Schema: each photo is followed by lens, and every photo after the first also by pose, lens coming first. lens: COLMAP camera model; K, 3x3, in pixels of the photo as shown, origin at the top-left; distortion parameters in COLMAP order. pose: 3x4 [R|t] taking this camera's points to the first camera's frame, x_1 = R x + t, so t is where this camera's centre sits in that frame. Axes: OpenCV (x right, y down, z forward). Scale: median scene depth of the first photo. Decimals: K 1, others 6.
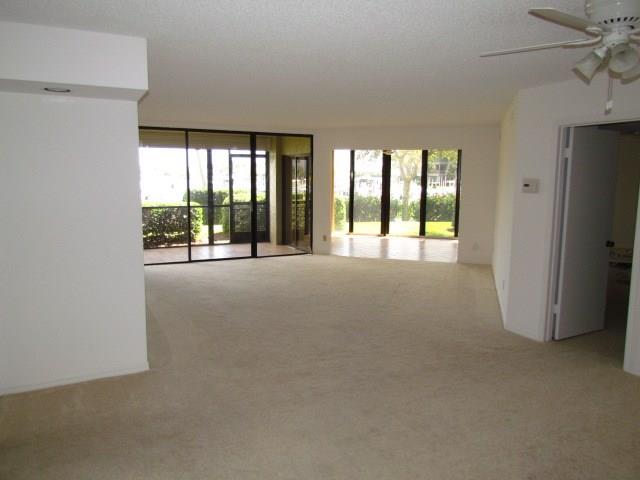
lens RADIAL K [[487.4, 0, 320.0], [0, 487.4, 240.0], [0, 0, 1]] dist [0.000174, -0.006304]
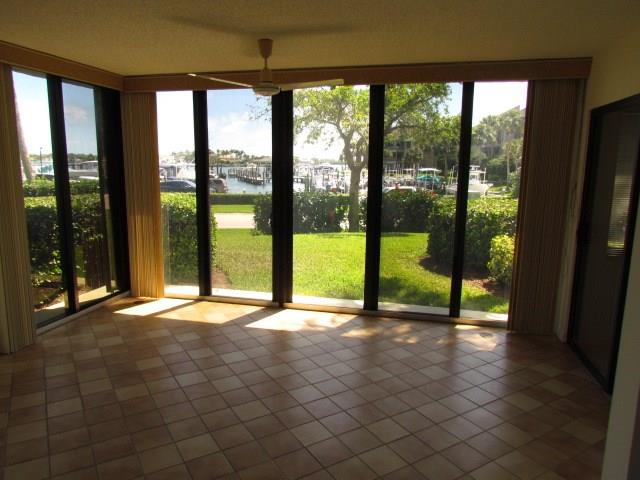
lens RADIAL K [[452.9, 0, 320.0], [0, 452.9, 240.0], [0, 0, 1]] dist [-0.002463, 0.004377]
pose [[0.996960, 0.002010, 0.077892, 0.149023], [-0.005040, 0.999237, 0.038726, -0.085684], [-0.077755, -0.039001, 0.996209, 0.679047]]
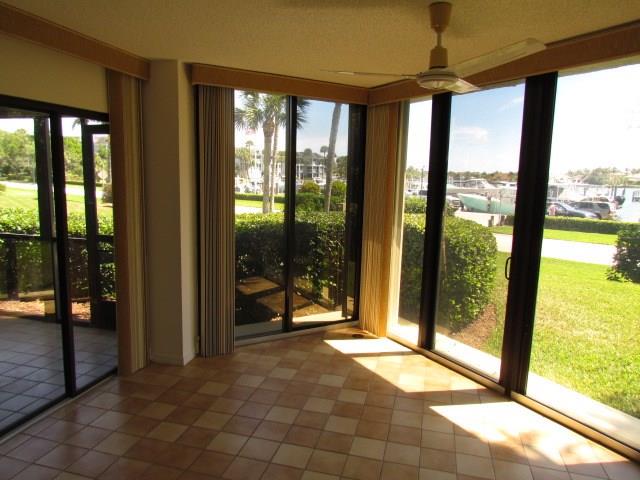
lens RADIAL K [[468.1, 0, 320.0], [0, 468.1, 240.0], [0, 0, 1]] dist [-0.001737, 0.004508]
pose [[0.748759, 0.114244, -0.652923, 0.237702], [-0.113203, 0.992603, 0.043860, -0.104282], [0.653104, 0.041072, 0.756154, 0.789729]]
